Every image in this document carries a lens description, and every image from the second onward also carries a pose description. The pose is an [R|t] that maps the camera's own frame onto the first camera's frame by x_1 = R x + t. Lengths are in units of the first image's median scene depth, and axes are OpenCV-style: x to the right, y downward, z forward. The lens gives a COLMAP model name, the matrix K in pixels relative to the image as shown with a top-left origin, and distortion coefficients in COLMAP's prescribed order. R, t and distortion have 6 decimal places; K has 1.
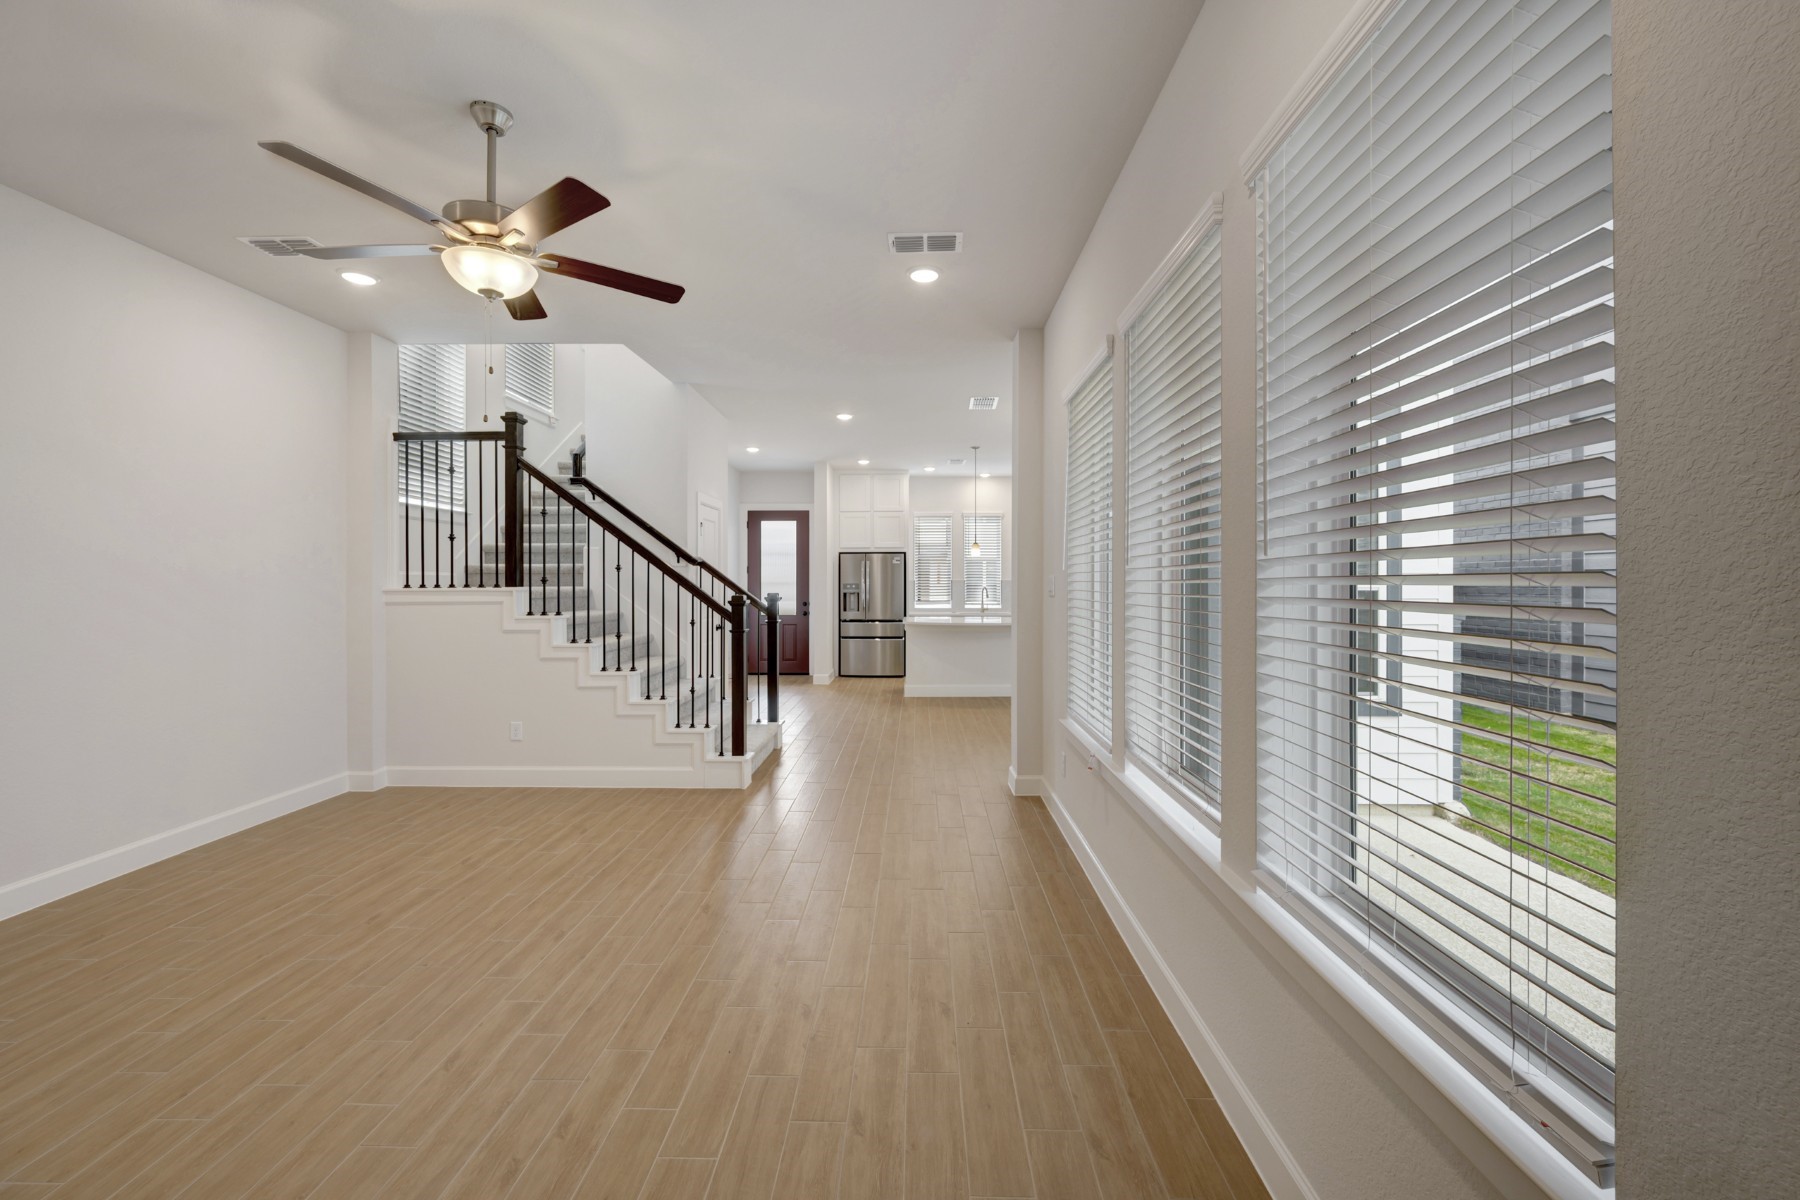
lens RADIAL K [[716.1, 0, 907.3], [0, 716.1, 584.3], [0, 0, 1]] dist [-0.000285, -0.000210]
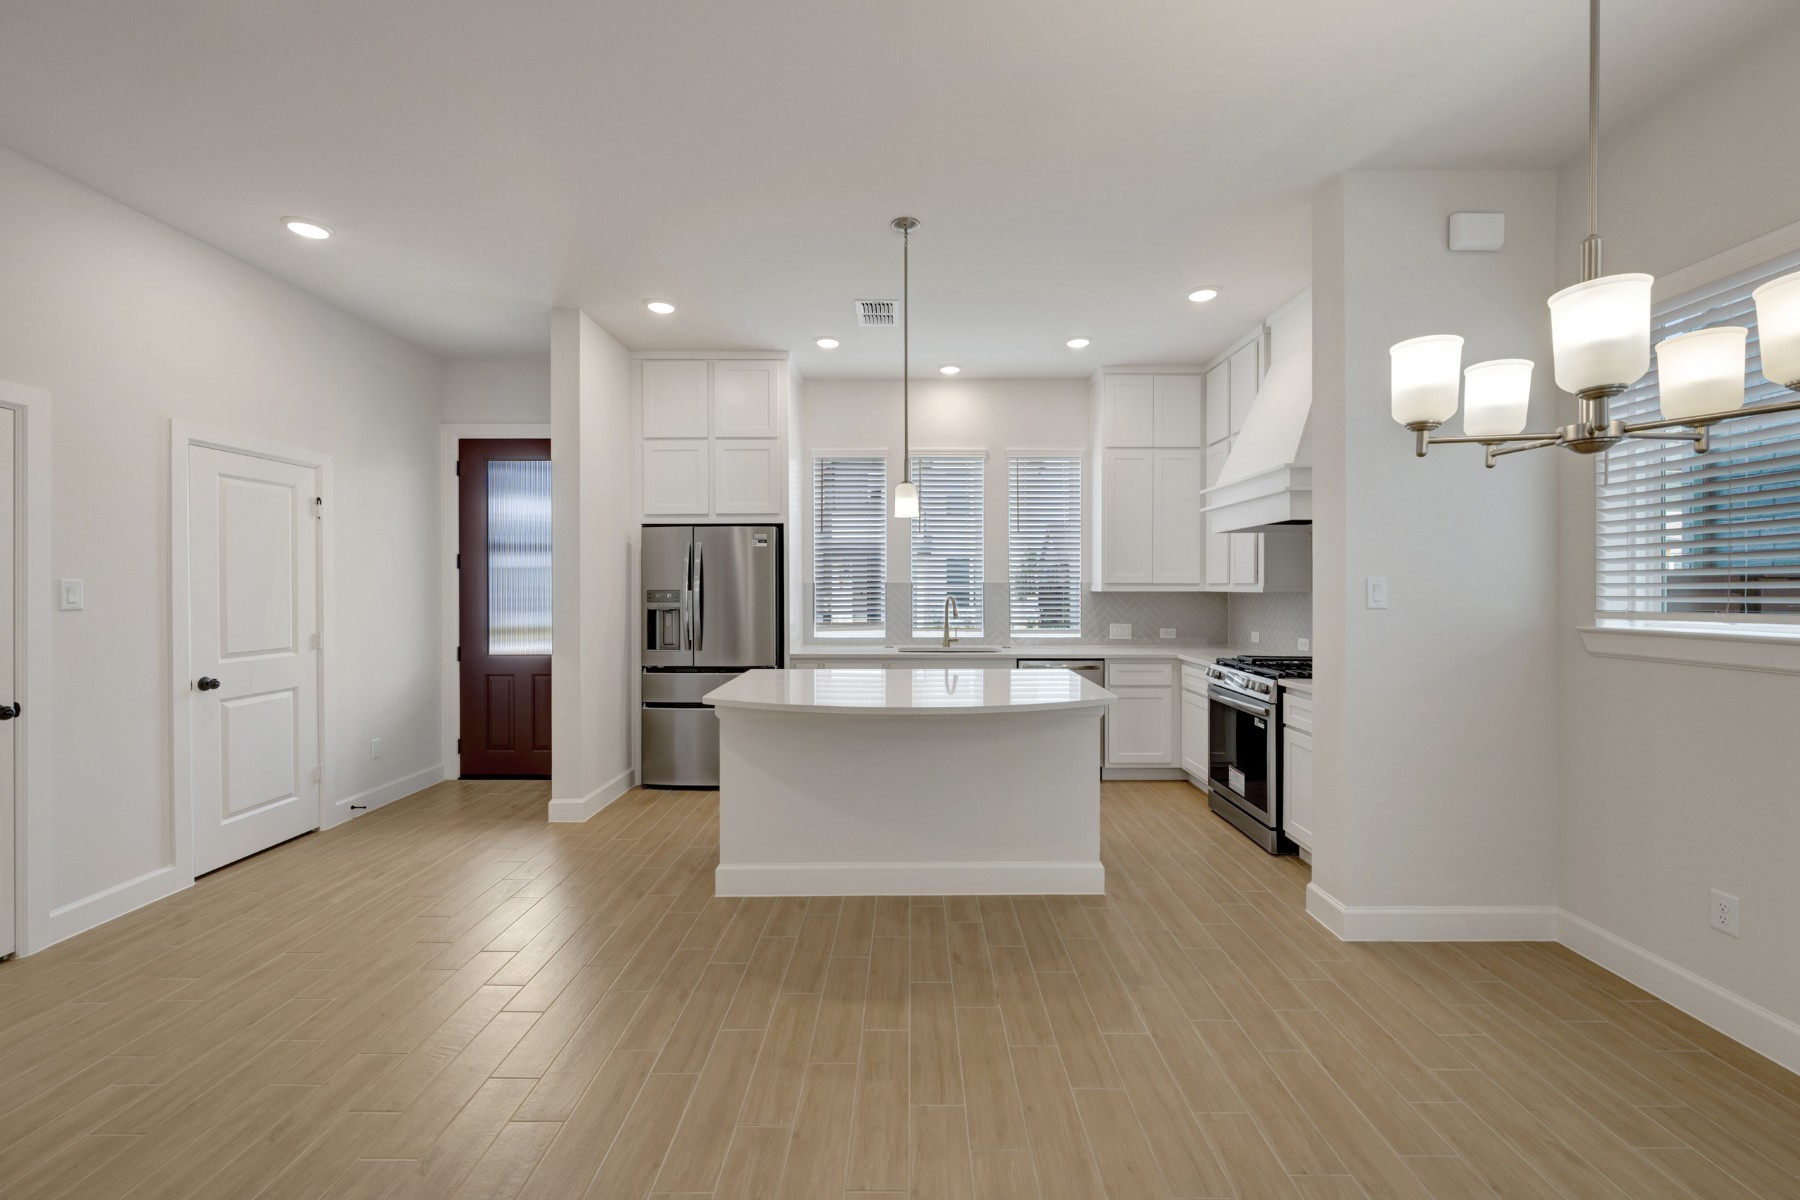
lens RADIAL K [[724.5, 0, 909.5], [0, 724.5, 587.4], [0, 0, 1]] dist [0.000597, 0.000066]
pose [[0.999989, -0.001351, 0.004477, 0.229457], [0.001344, 0.999998, 0.001524, -0.011367], [-0.004479, -0.001518, 0.999989, 1.531941]]
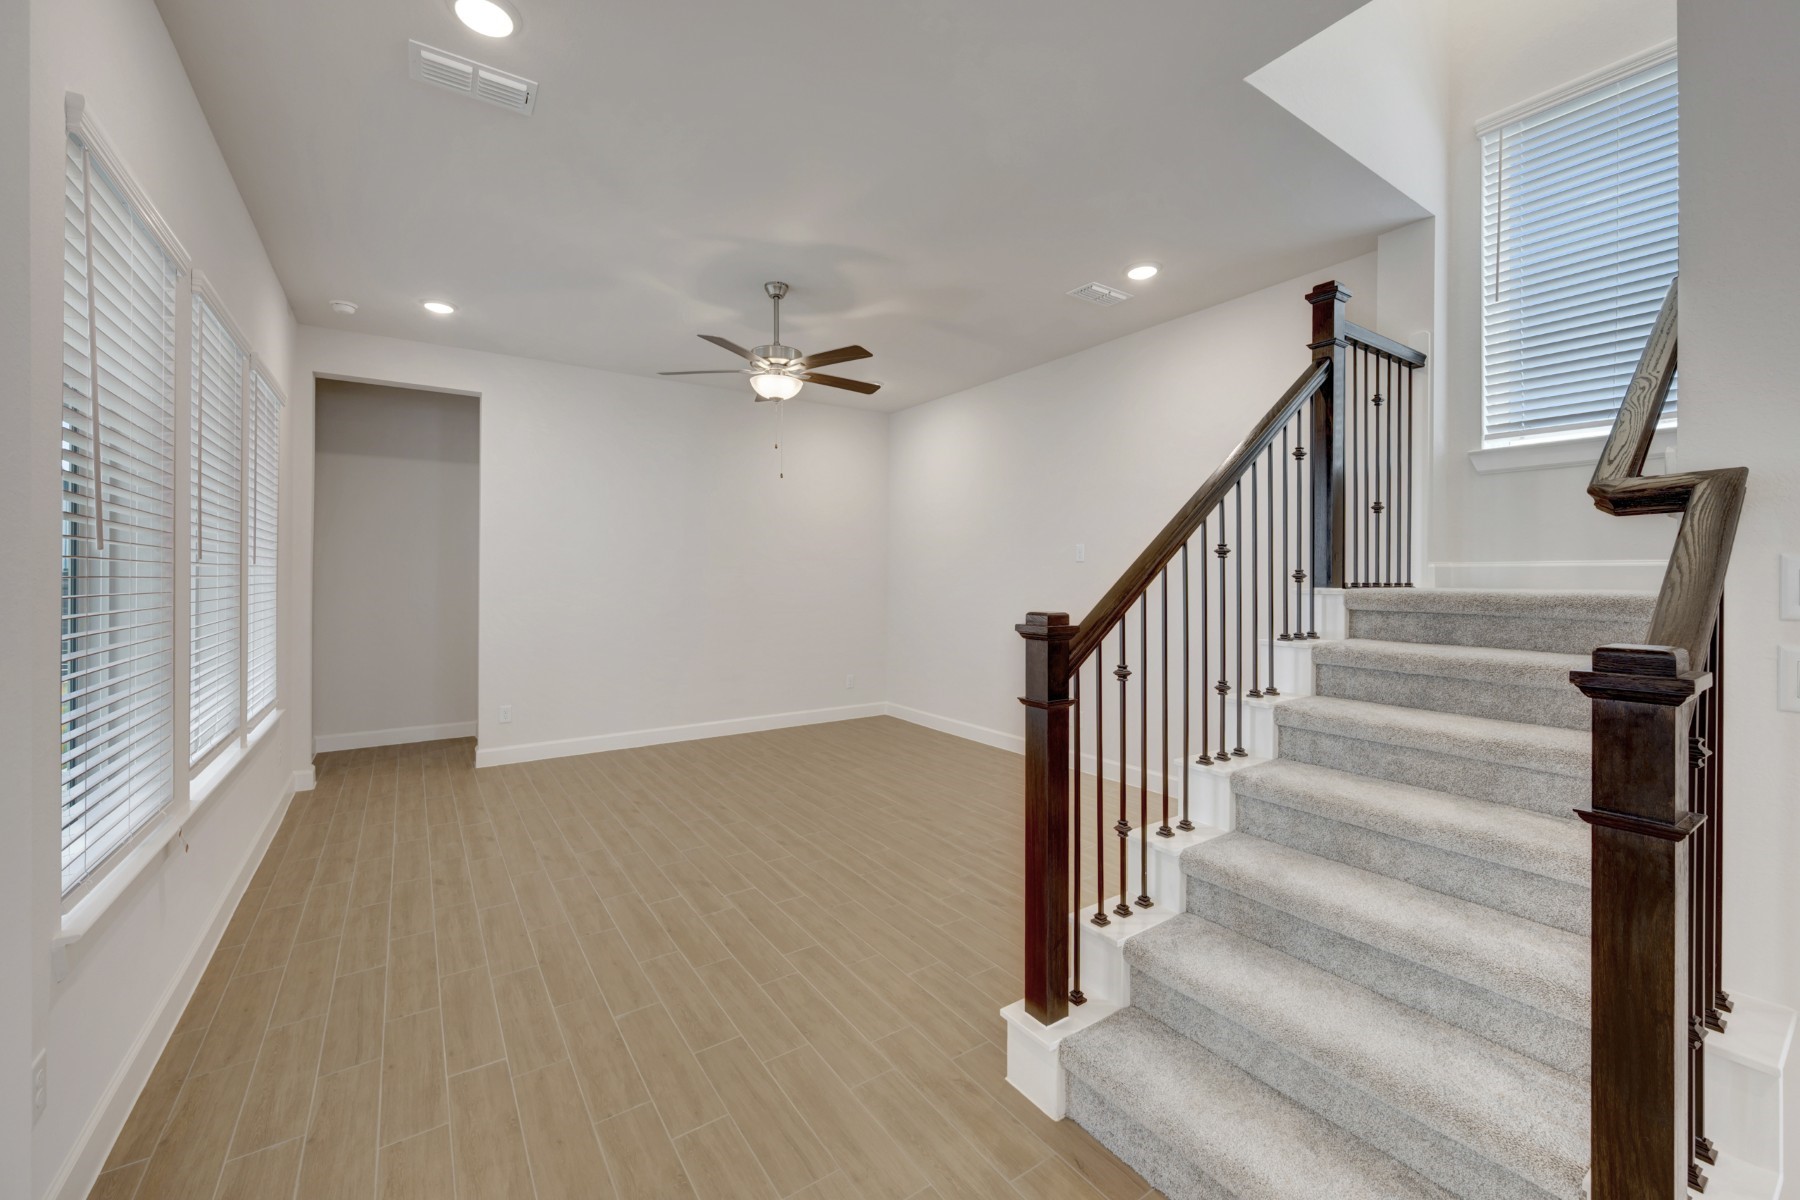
lens RADIAL K [[719.6, 0, 911.0], [0, 719.6, 570.7], [0, 0, 1]] dist [-0.003173, -0.000401]
pose [[-0.811854, -0.005031, -0.583838, 0.084001], [-0.002810, 0.999985, -0.004710, -0.009070], [0.583853, -0.002183, -0.811856, 1.768053]]
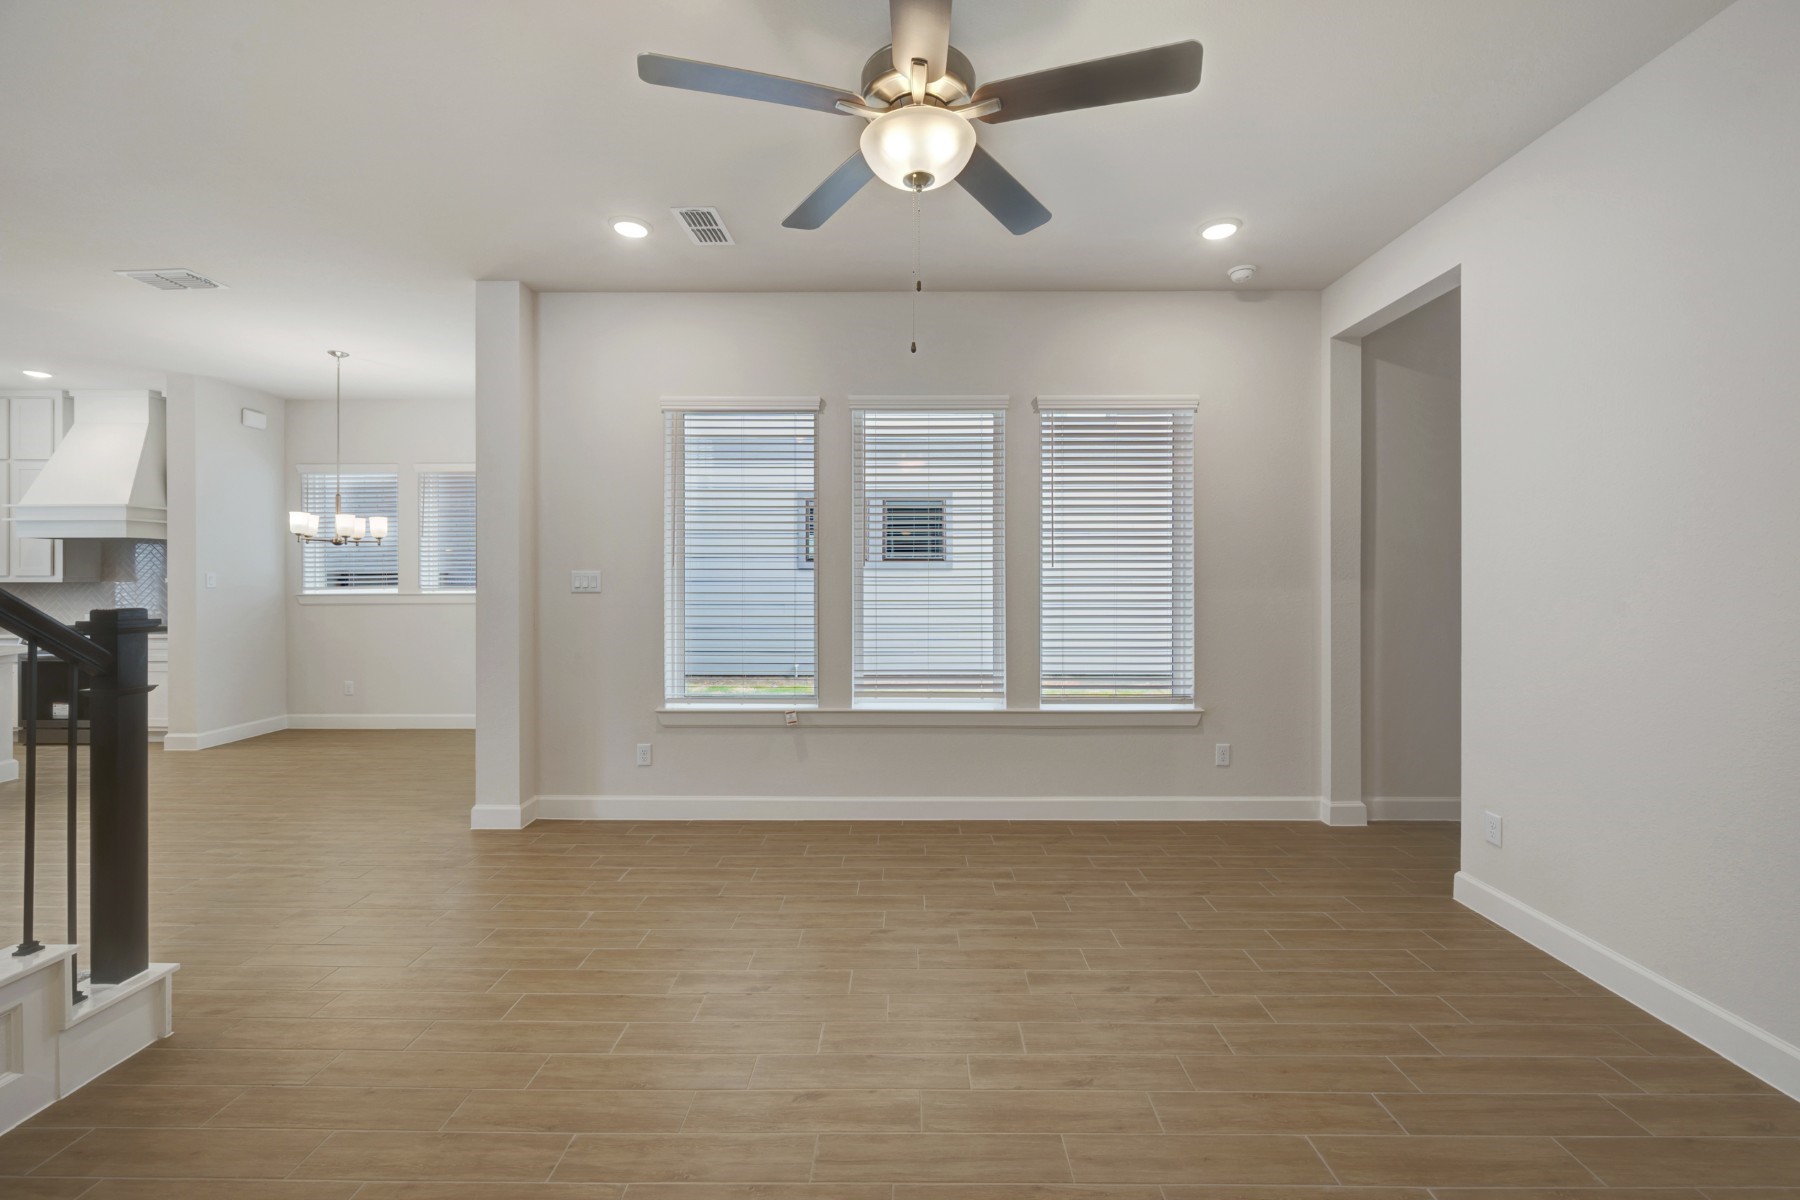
lens RADIAL K [[708.8, 0, 902.8], [0, 708.8, 580.4], [0, 0, 1]] dist [0.000368, -0.003025]
pose [[-0.006346, -0.003845, 0.999972, -0.920311], [0.003319, 0.999987, 0.003866, -0.003770], [-0.999974, 0.003343, -0.006334, 0.724142]]
